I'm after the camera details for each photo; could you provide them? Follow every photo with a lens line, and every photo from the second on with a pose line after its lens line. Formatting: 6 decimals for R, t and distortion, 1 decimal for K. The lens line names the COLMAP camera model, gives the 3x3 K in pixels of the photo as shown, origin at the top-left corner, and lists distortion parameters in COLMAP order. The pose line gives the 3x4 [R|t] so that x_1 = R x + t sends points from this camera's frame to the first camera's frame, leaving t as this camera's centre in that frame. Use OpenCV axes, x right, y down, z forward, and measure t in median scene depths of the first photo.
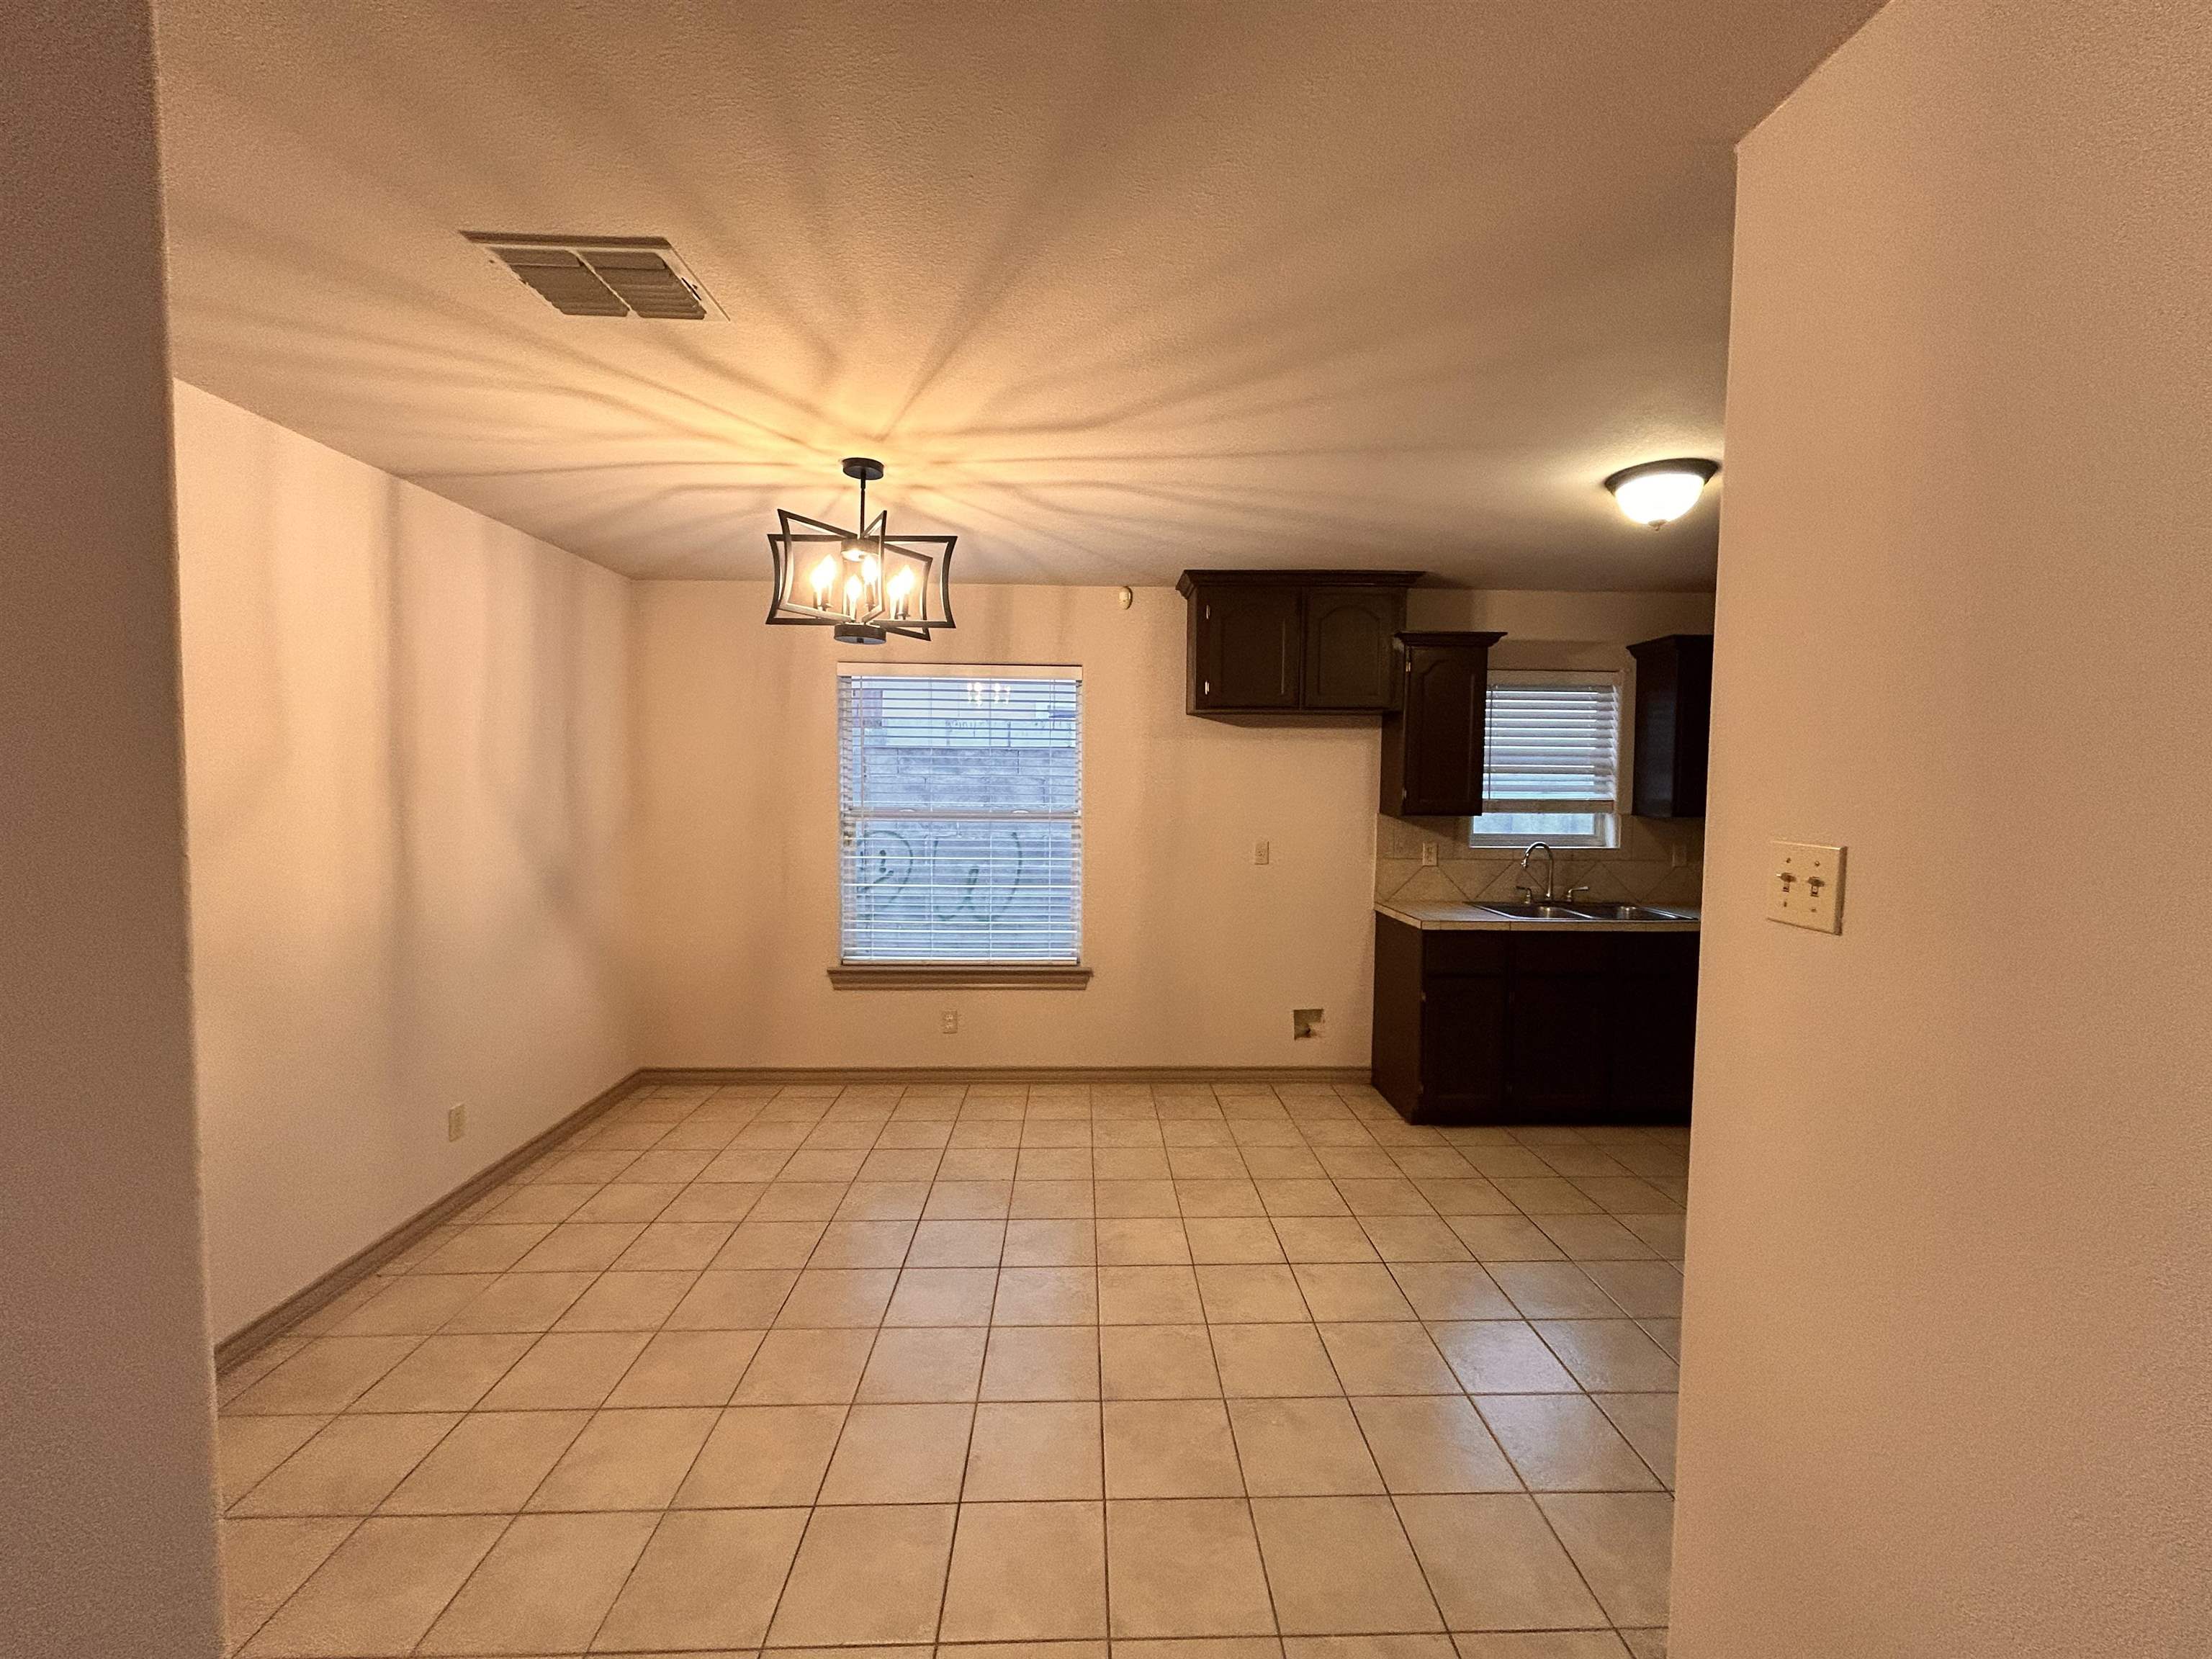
lens RADIAL K [[888.9, 0, 1104.0], [0, 888.9, 830.1], [0, 0, 1]] dist [0.001863, 0.000750]
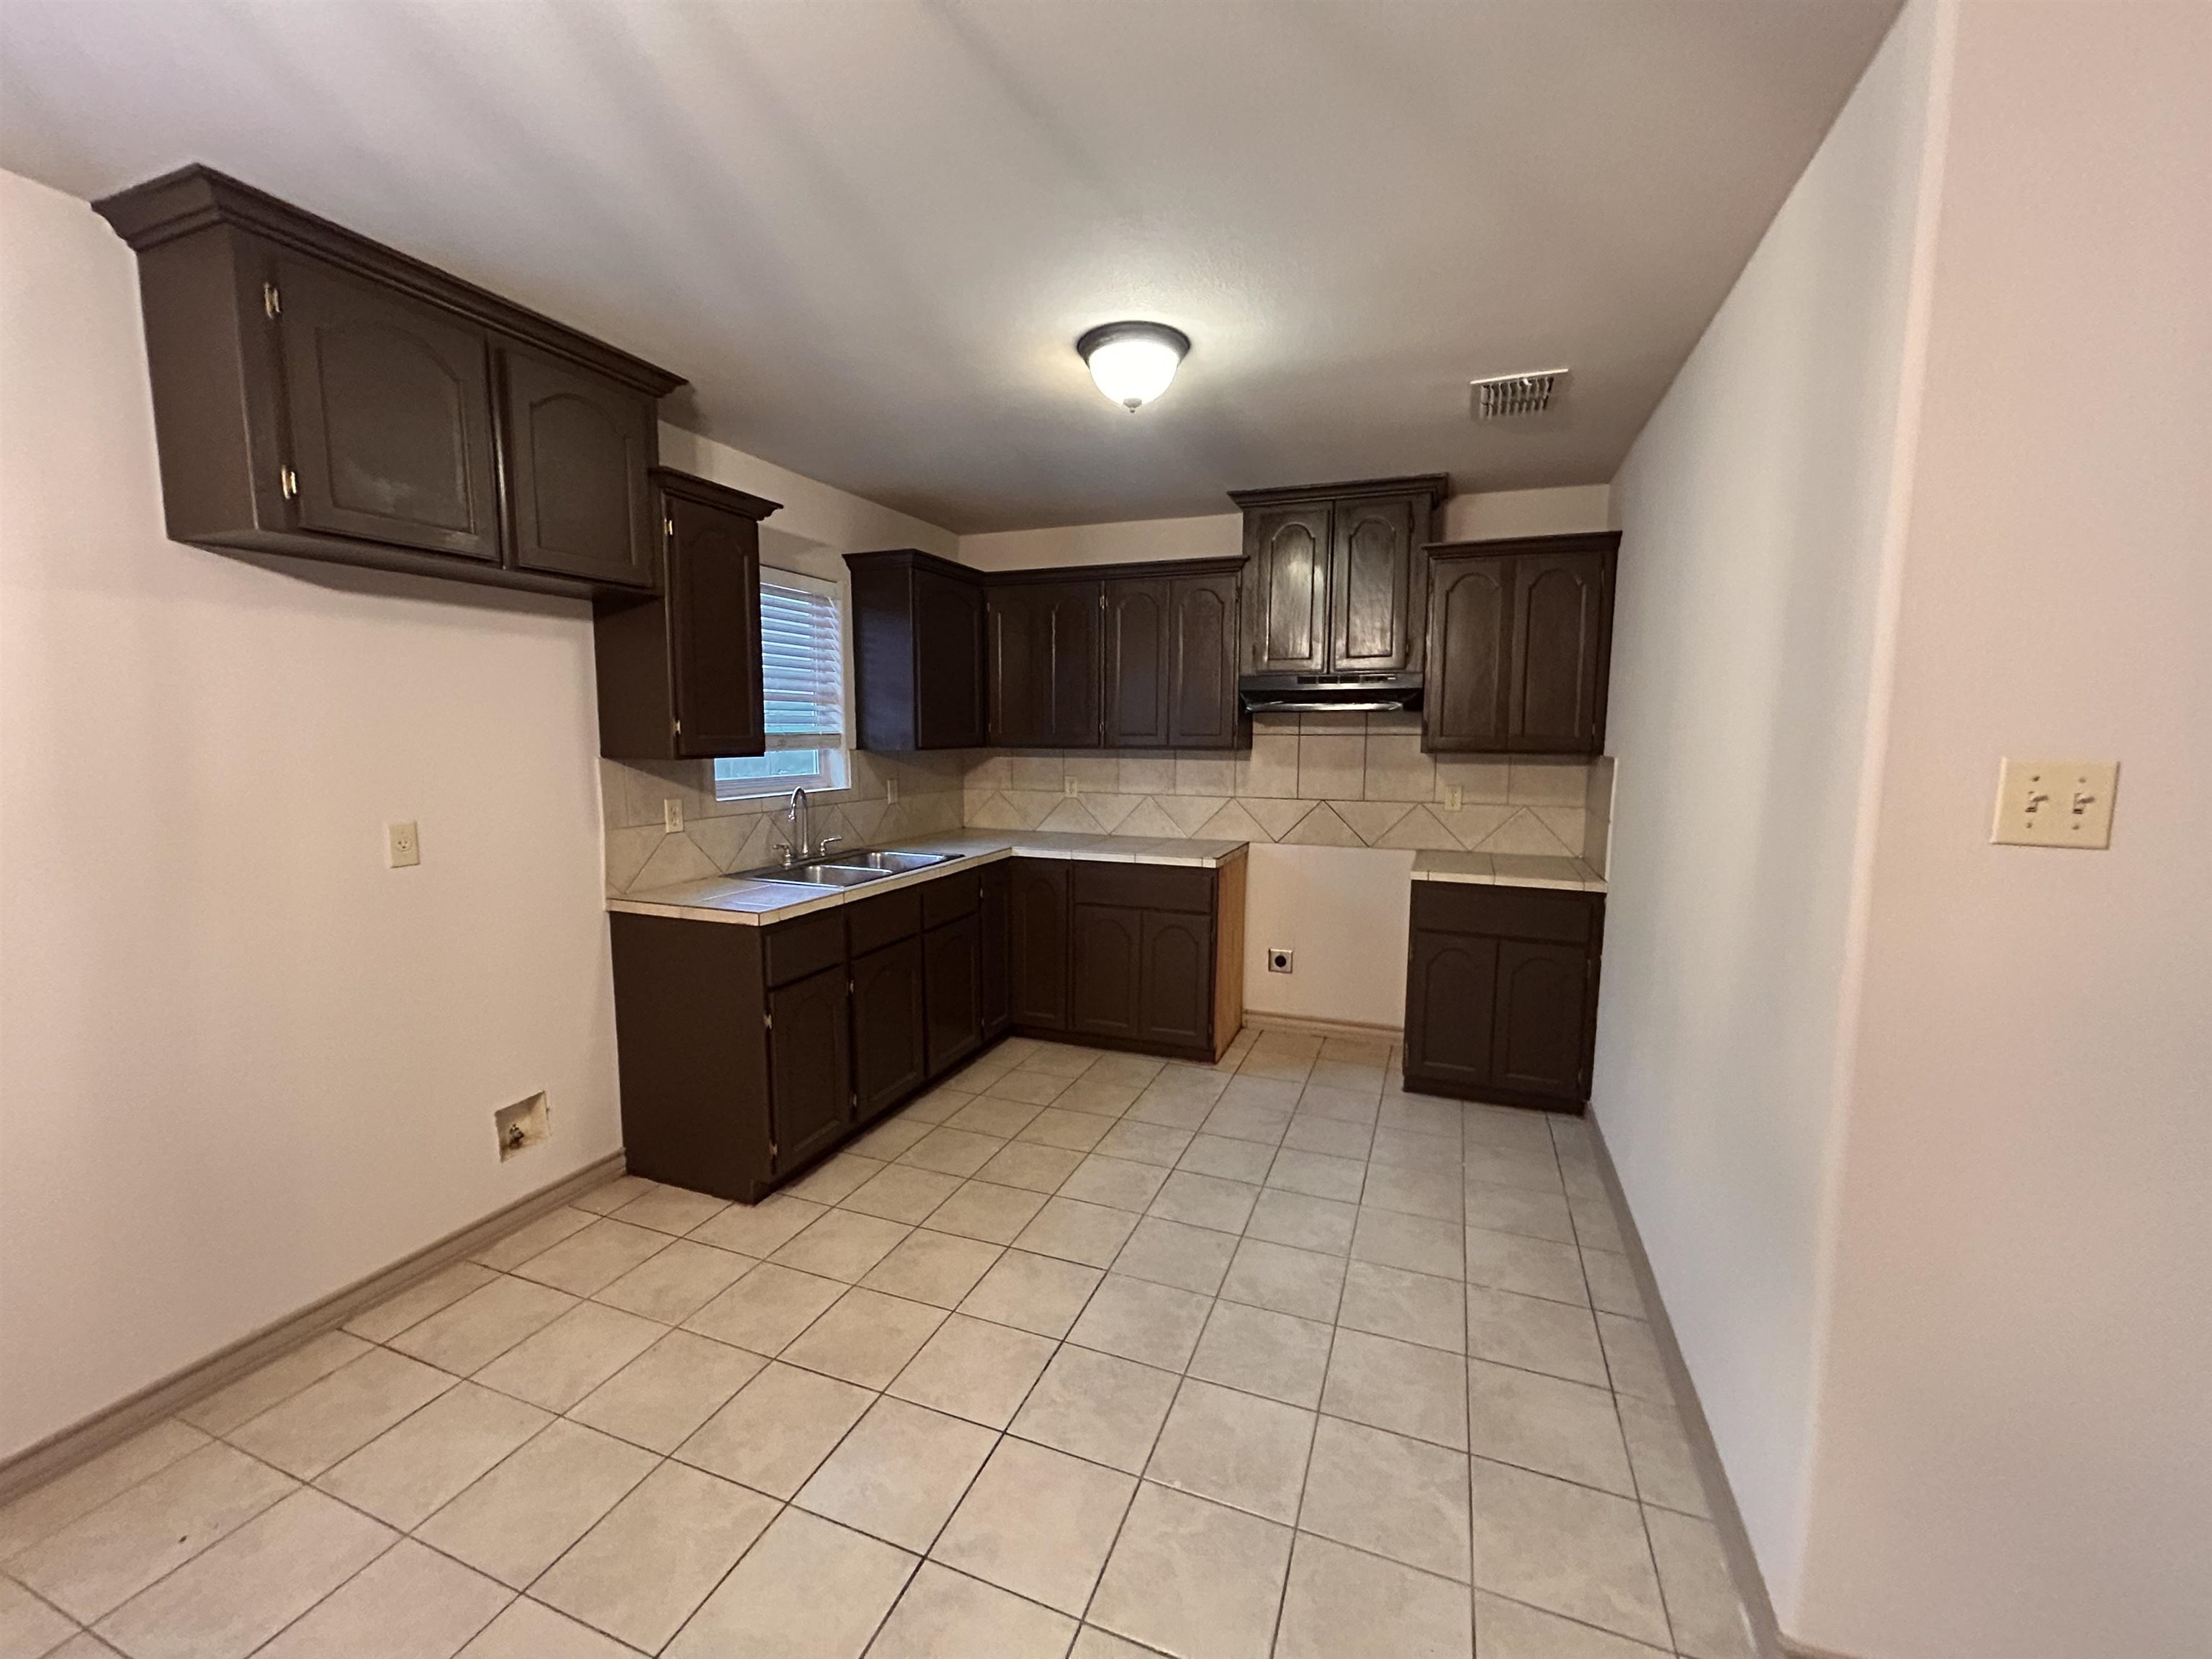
lens RADIAL K [[888.9, 0, 1103.4], [0, 888.9, 833.0], [0, 0, 1]] dist [0.001863, 0.000750]
pose [[0.391255, -0.114942, 0.913076, -0.133638], [0.048003, 0.993368, 0.104480, -0.015130], [-0.919029, 0.002952, 0.394178, 0.424350]]
